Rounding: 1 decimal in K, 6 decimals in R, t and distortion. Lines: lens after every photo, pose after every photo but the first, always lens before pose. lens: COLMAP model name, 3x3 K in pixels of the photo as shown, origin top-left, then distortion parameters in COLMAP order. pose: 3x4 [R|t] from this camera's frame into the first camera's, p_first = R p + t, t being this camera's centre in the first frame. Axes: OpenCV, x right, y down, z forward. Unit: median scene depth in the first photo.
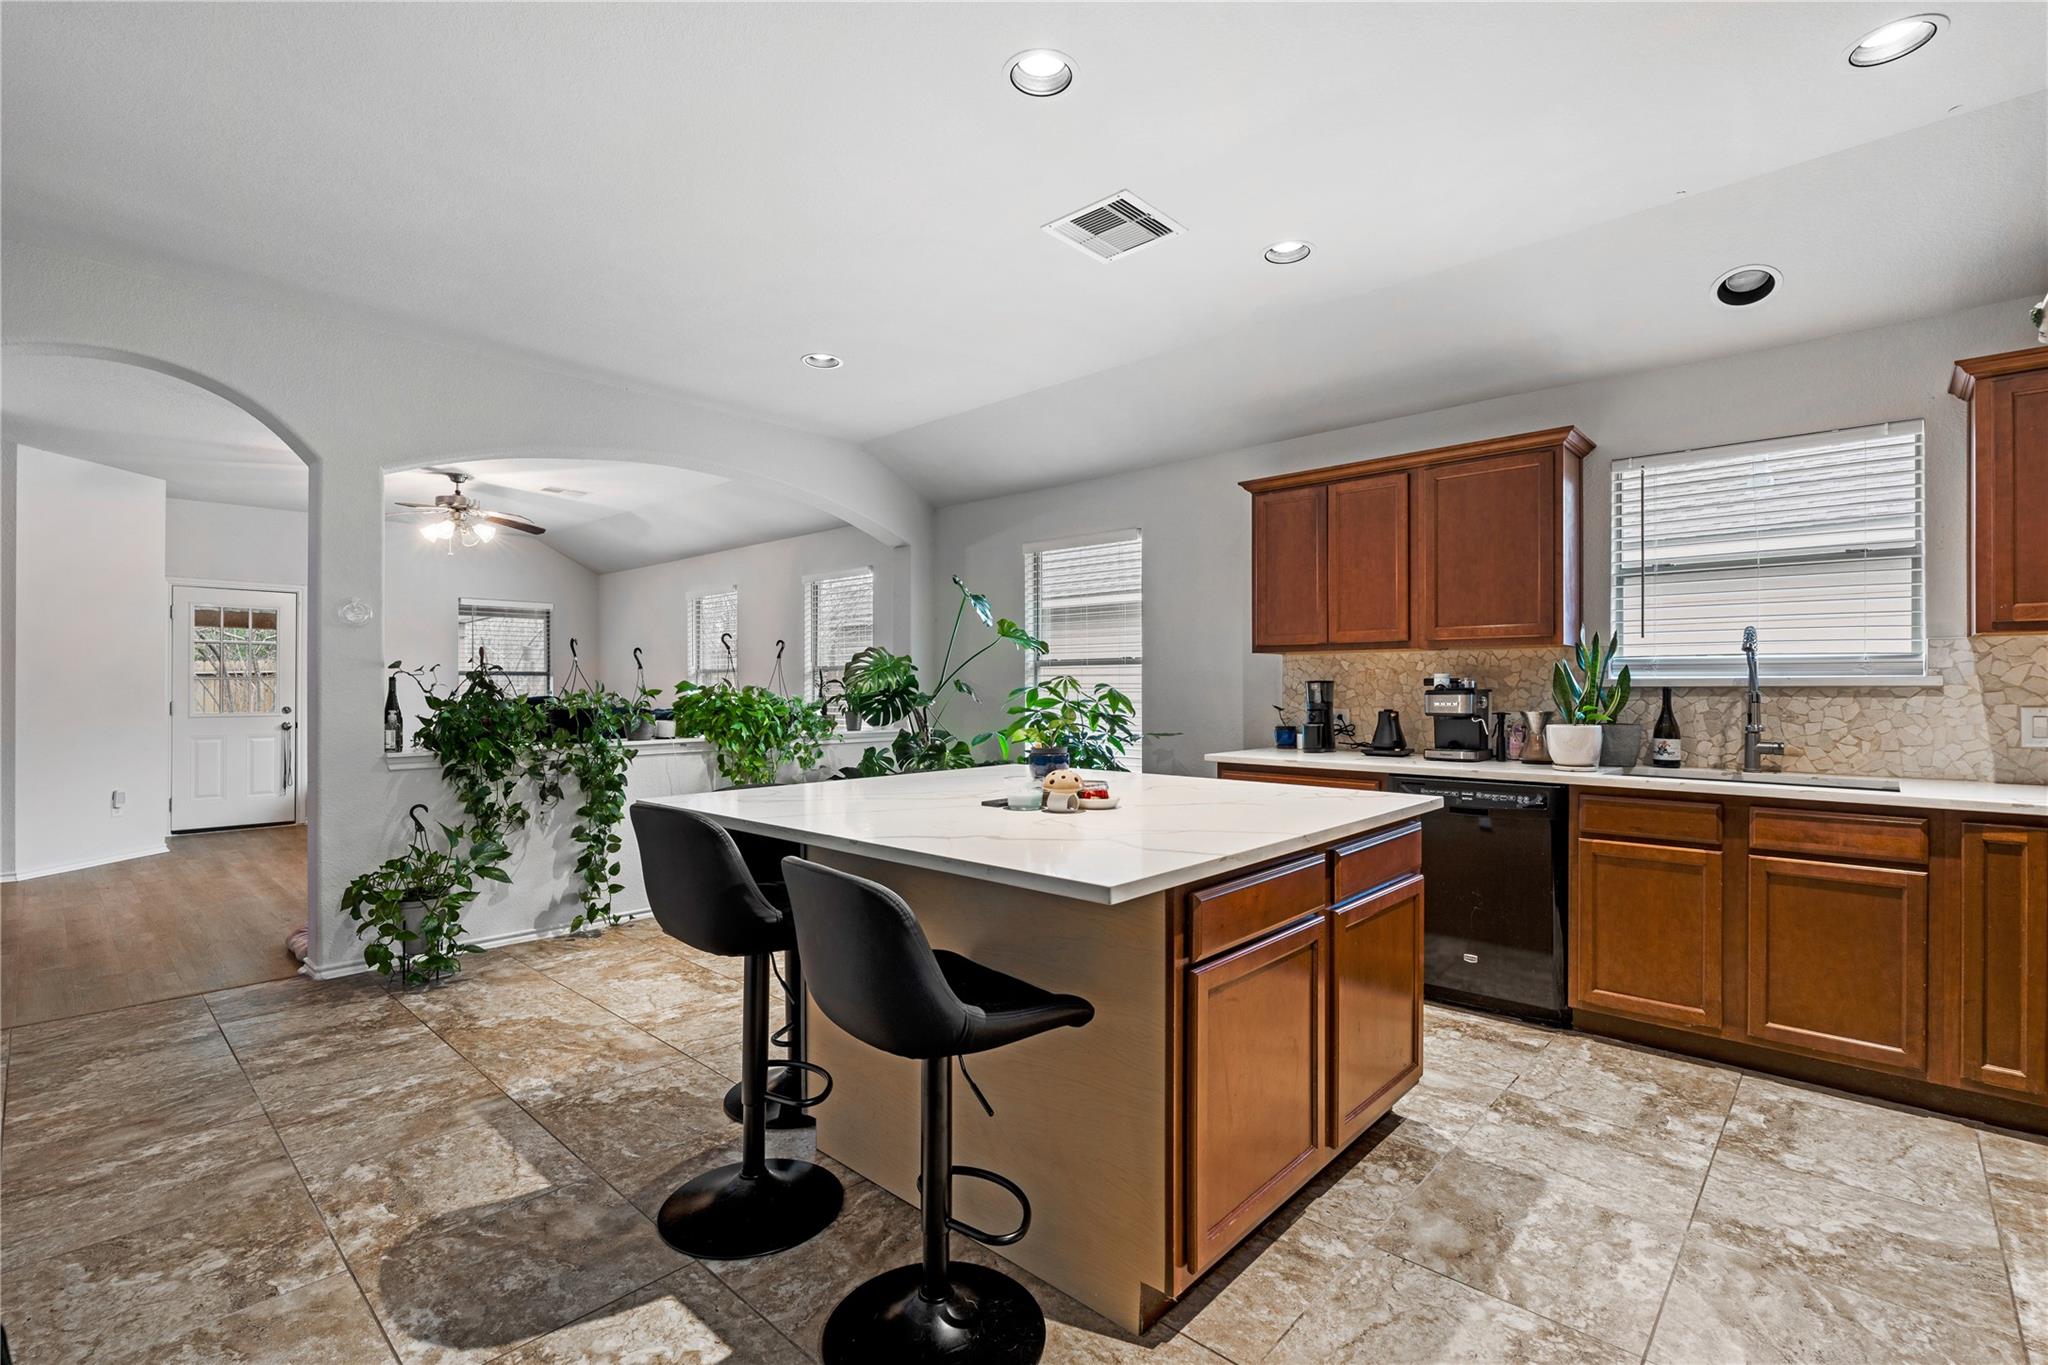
lens RADIAL K [[920.0, 0, 1018.5], [0, 920.0, 680.5], [0, 0, 1]] dist [-0.015647, 0.001067]
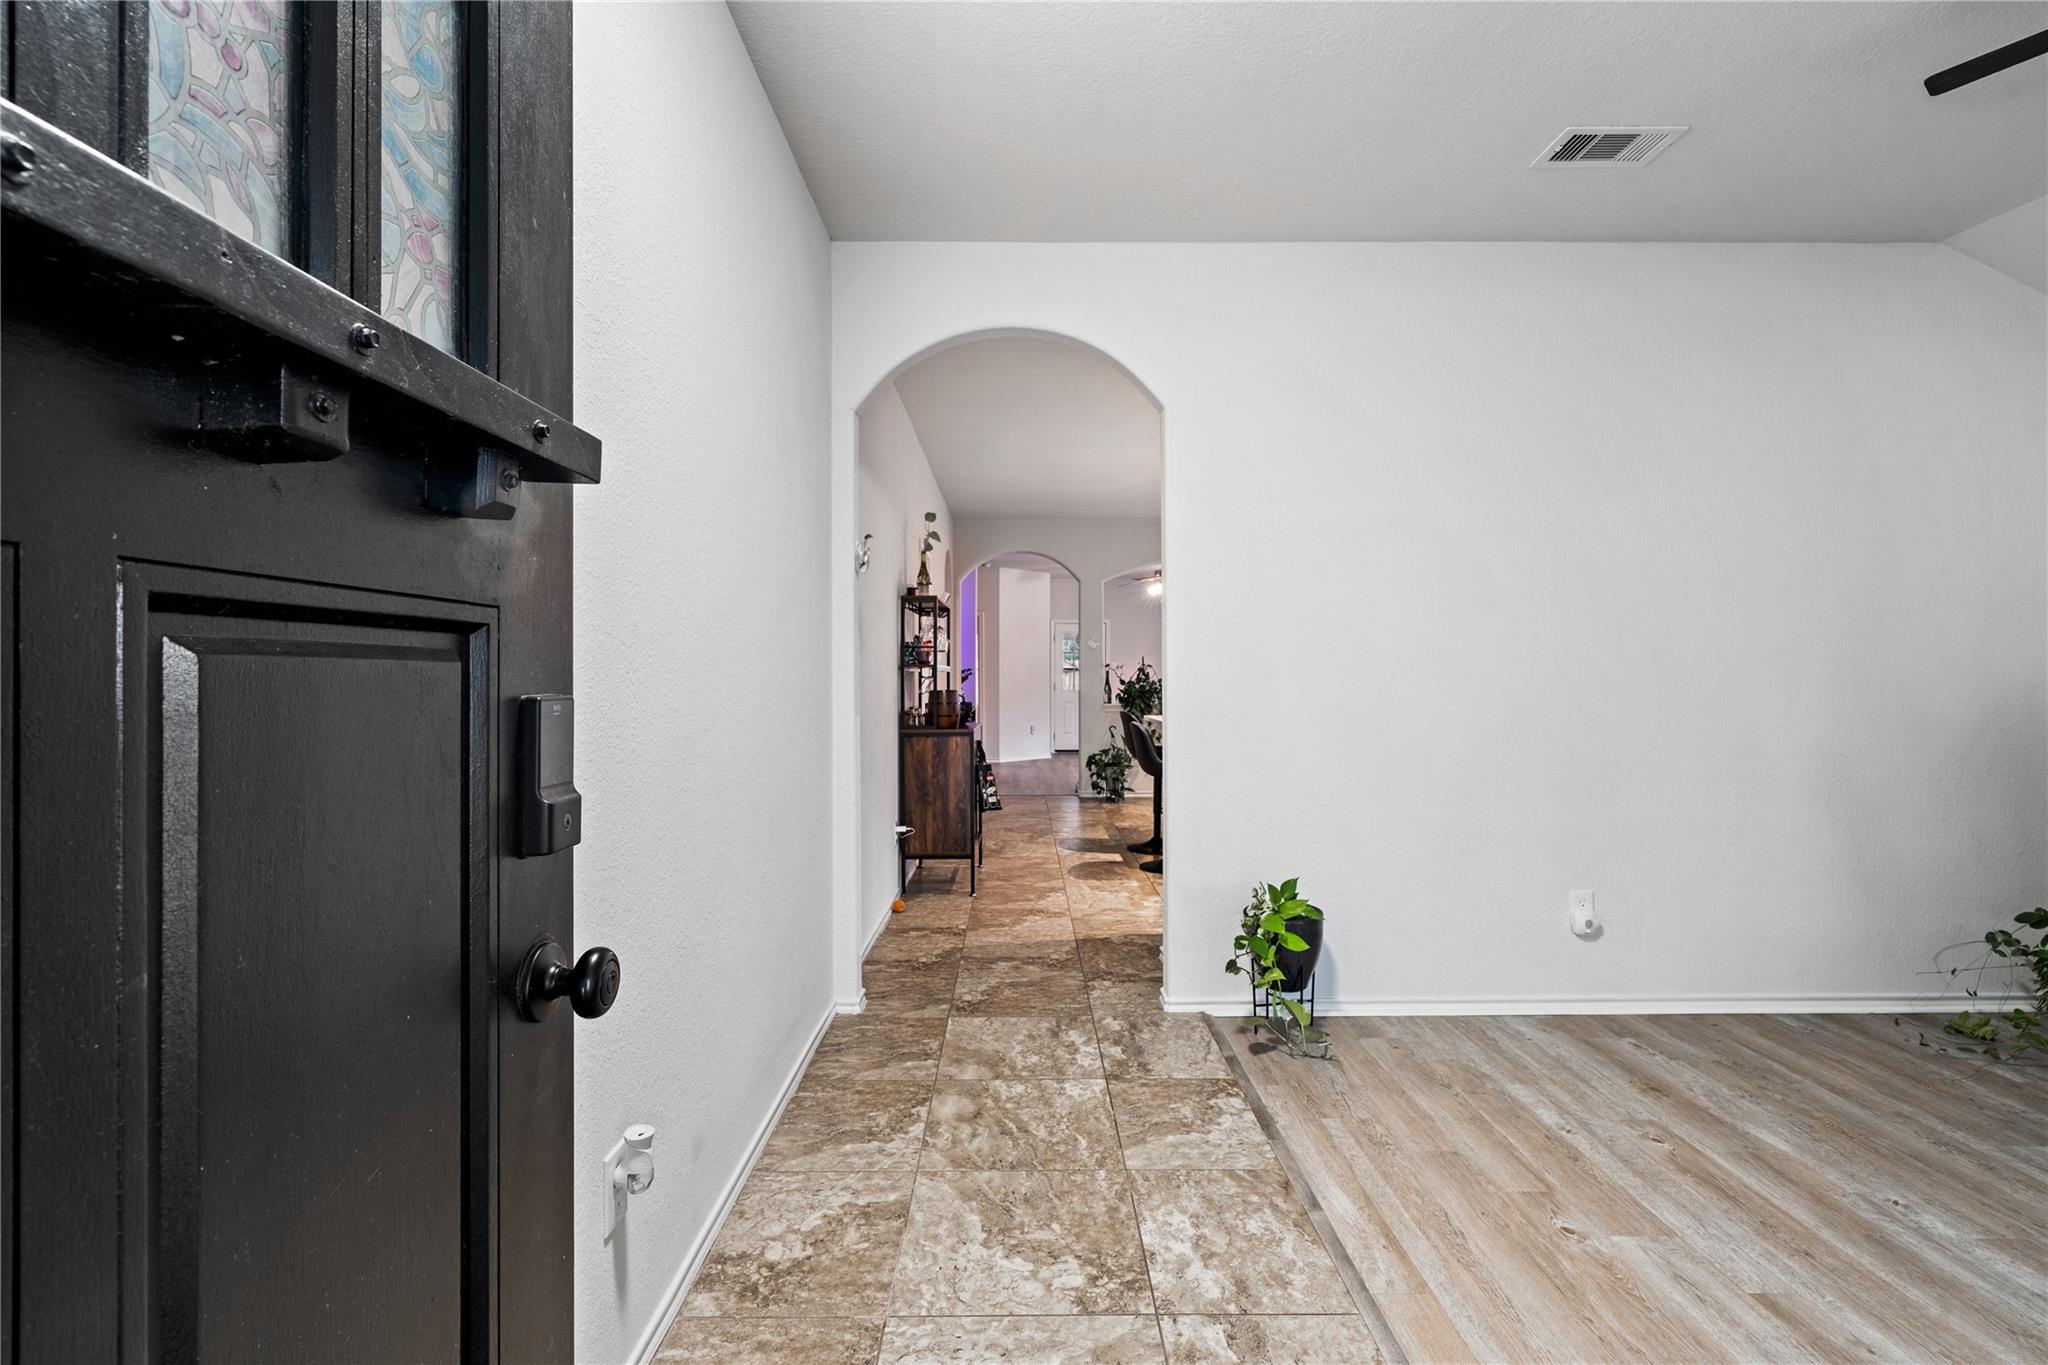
lens RADIAL K [[920.0, 0, 1024.3], [0, 920.0, 675.0], [0, 0, 1]] dist [-0.015647, 0.001067]
pose [[0.678525, -0.011575, -0.734486, 0.831217], [0.016872, 0.999858, -0.000171, 0.003625], [0.734384, -0.012276, 0.678623, -0.680664]]
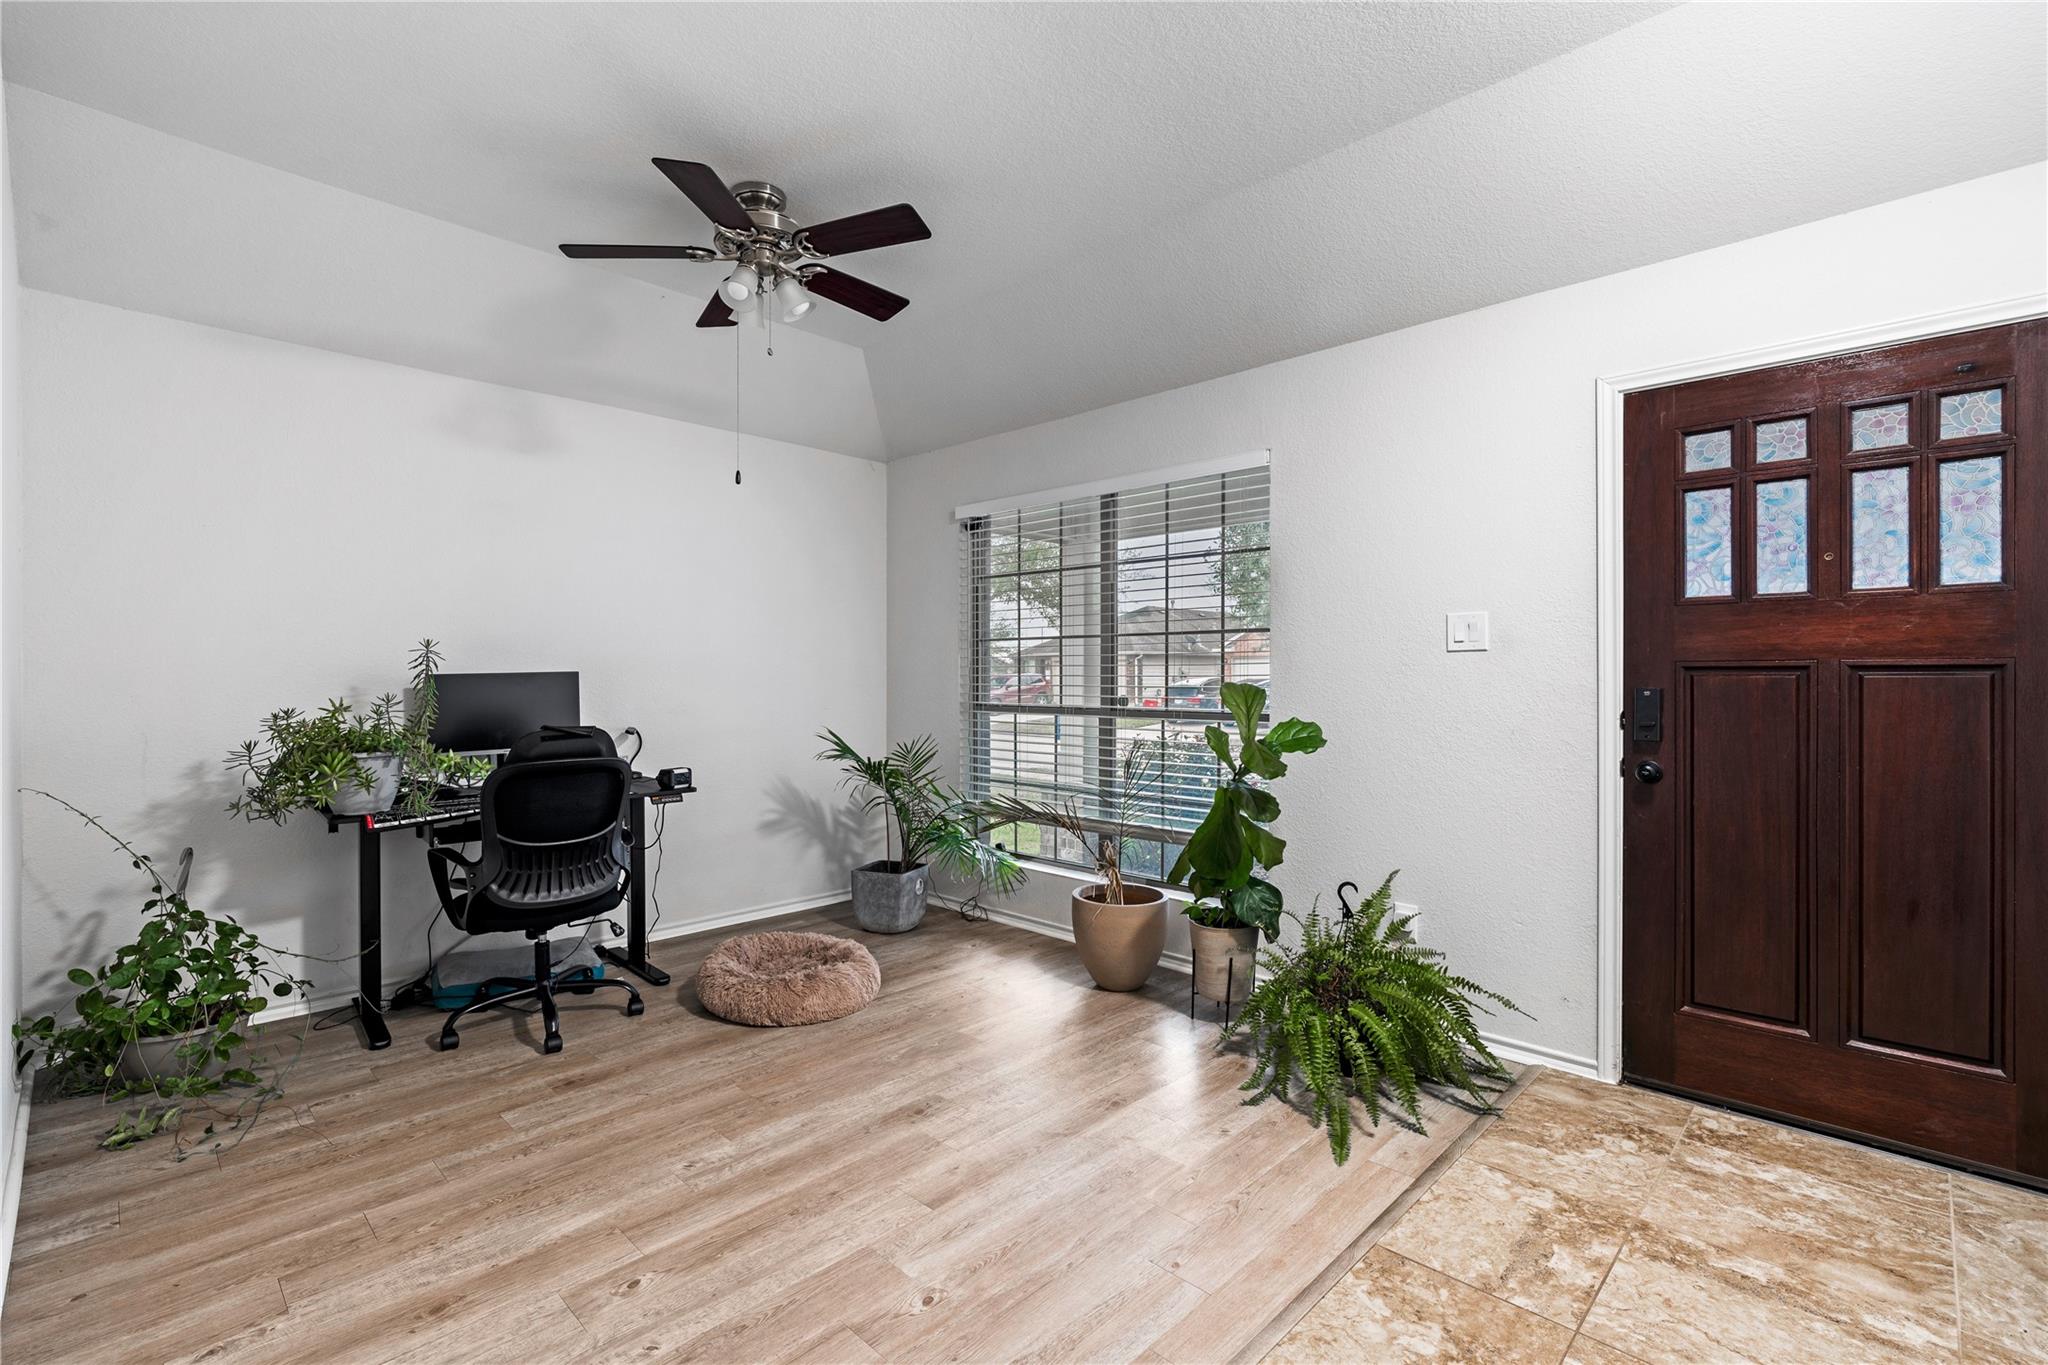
lens RADIAL K [[920.0, 0, 1007.0], [0, 920.0, 679.1], [0, 0, 1]] dist [-0.015647, 0.001067]
pose [[0.020719, -0.006782, 0.999762, -0.040349], [-0.013355, 0.999886, 0.007060, 0.000026], [-0.999696, -0.013498, 0.020626, 0.038731]]
